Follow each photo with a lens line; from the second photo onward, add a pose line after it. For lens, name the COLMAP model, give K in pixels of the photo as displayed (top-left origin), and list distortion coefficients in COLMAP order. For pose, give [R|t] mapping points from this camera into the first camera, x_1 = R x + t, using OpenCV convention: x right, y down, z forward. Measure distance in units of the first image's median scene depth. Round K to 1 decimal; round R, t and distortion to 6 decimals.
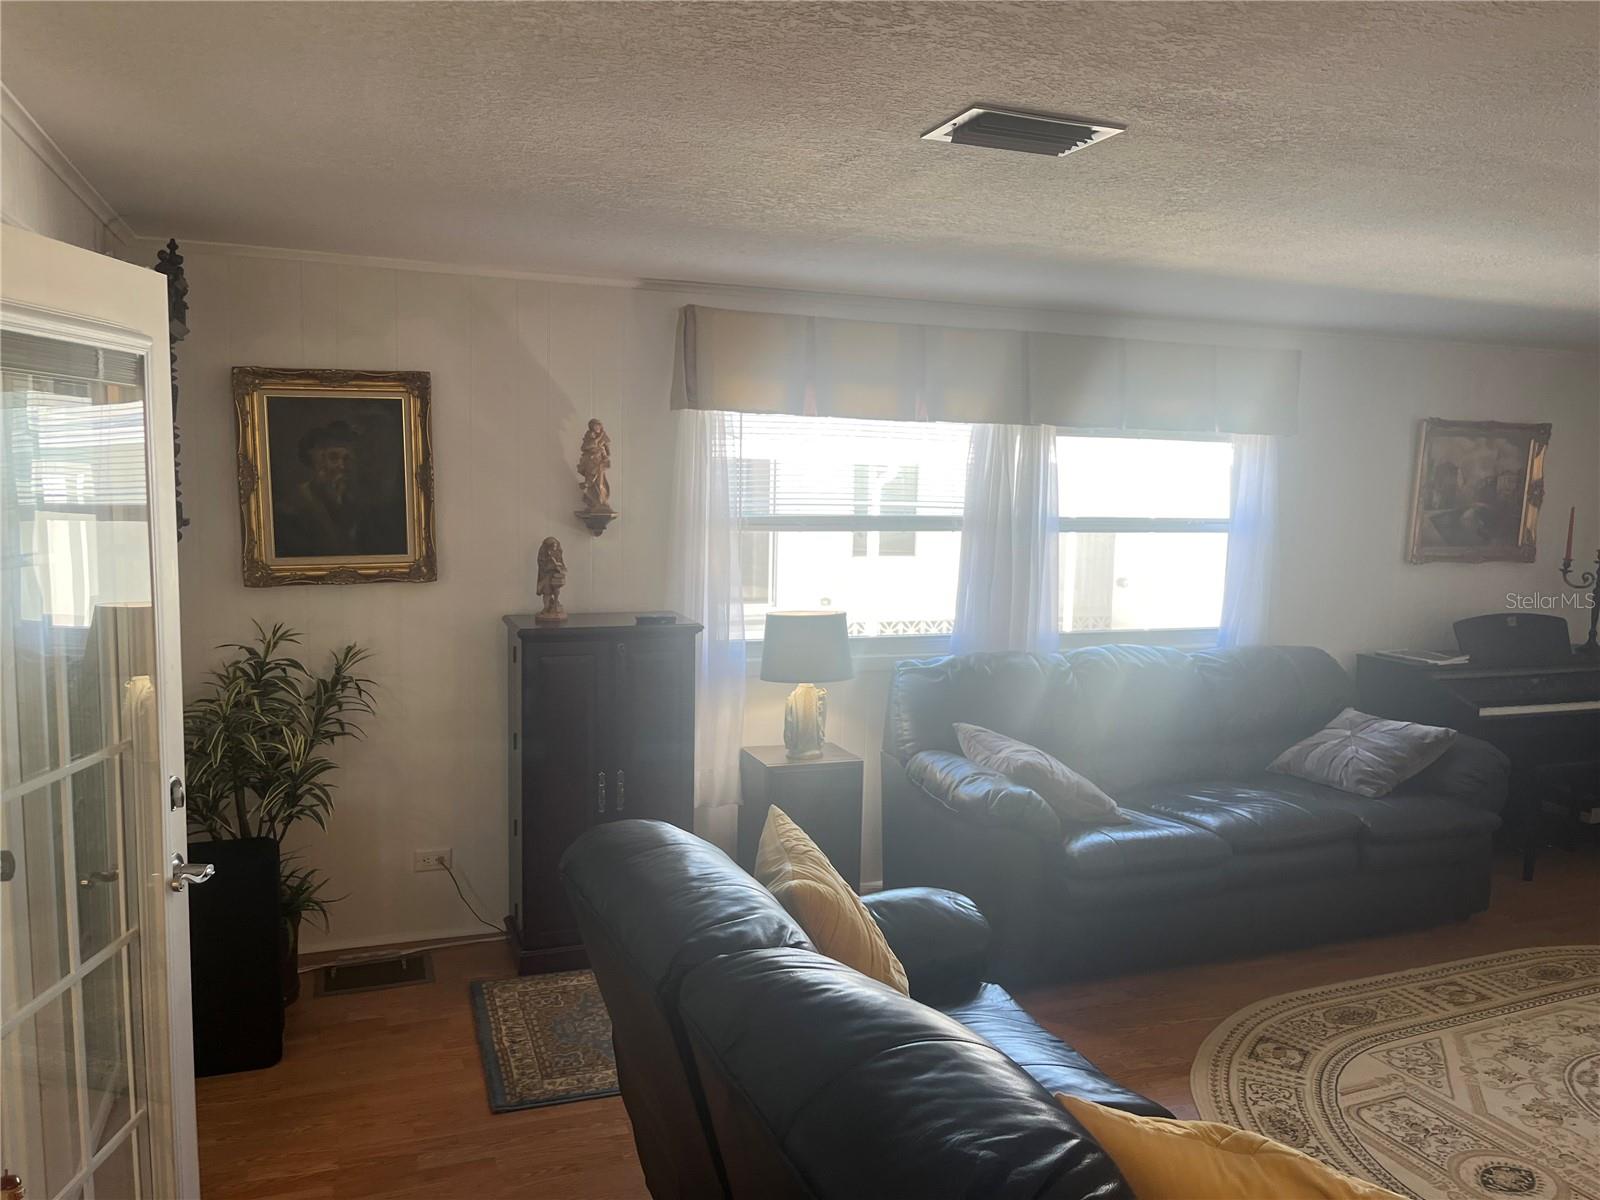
lens RADIAL K [[1216.7, 0, 792.2], [0, 1216.7, 600.3], [0, 0, 1]] dist [0.062529, -0.094163]
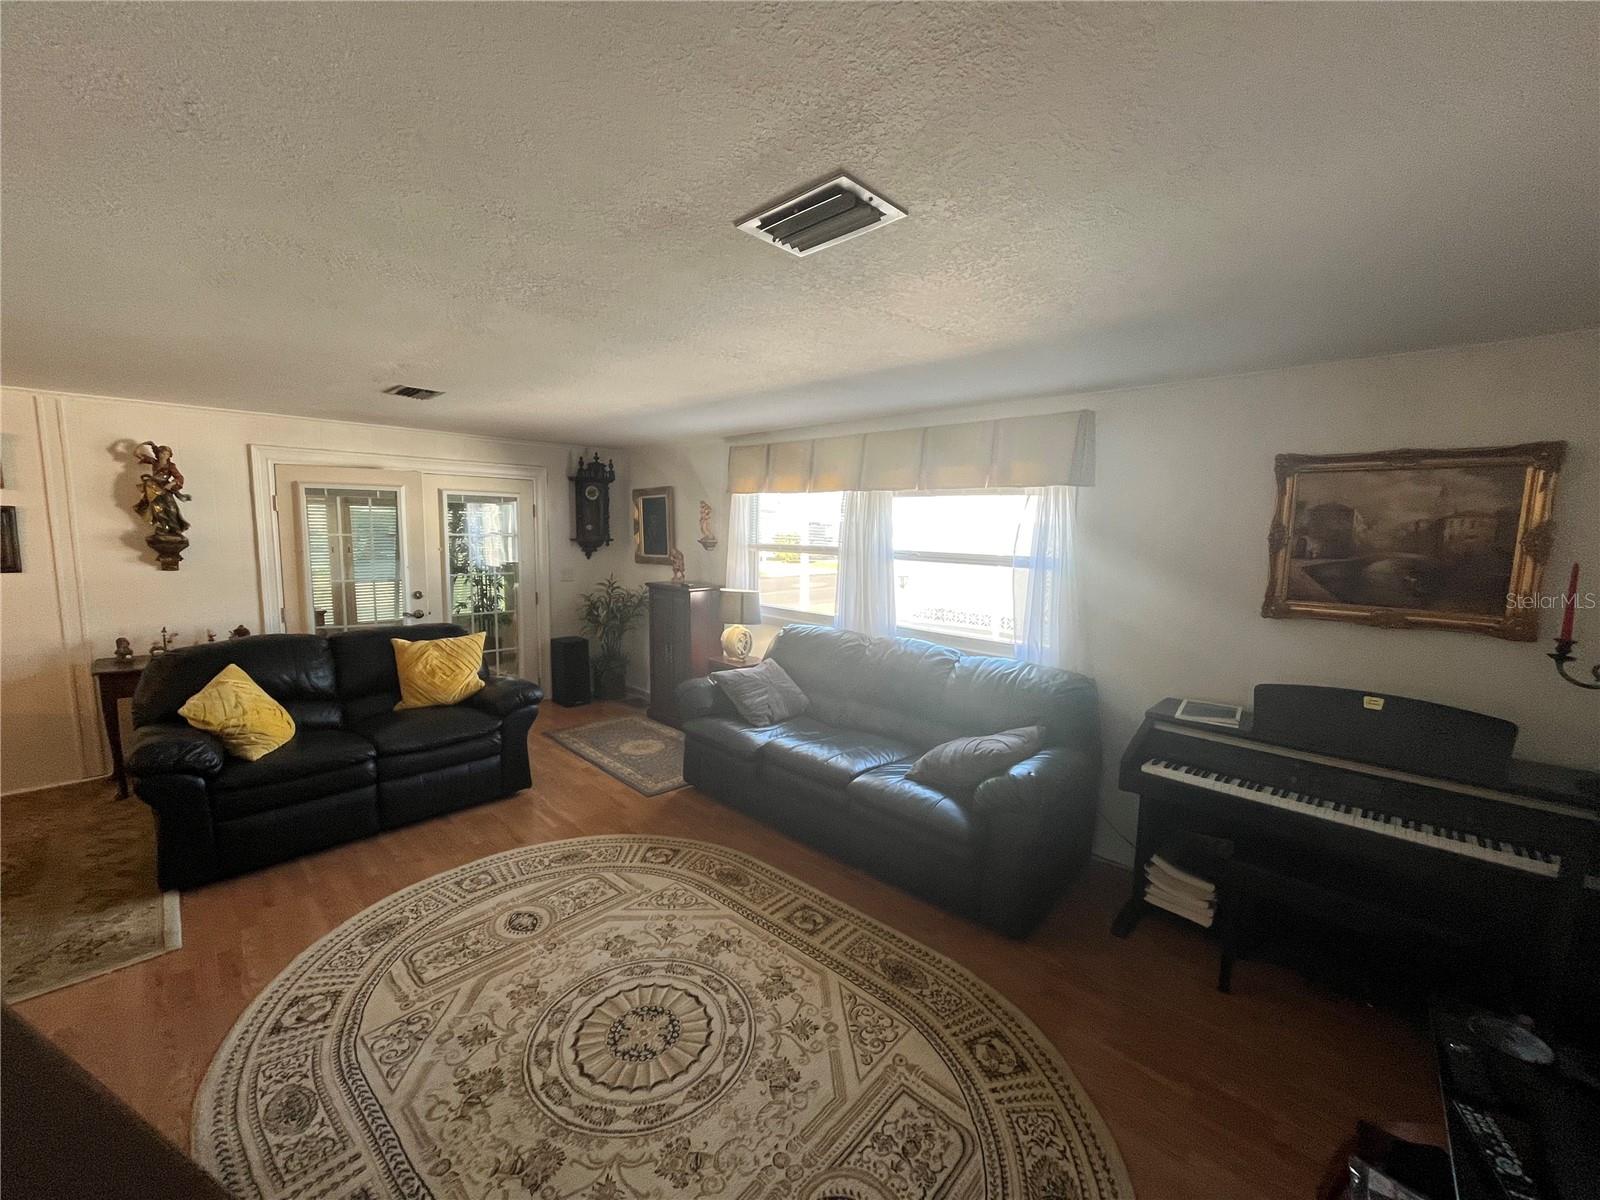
lens RADIAL K [[649.2, 0, 800.2], [0, 649.2, 593.3], [0, 0, 1]] dist [-0.002469, -0.000730]
pose [[0.416662, 0.080764, -0.905467, 1.144986], [-0.107509, 0.993433, 0.039139, -0.041508], [0.902682, 0.081038, 0.422609, 0.699311]]
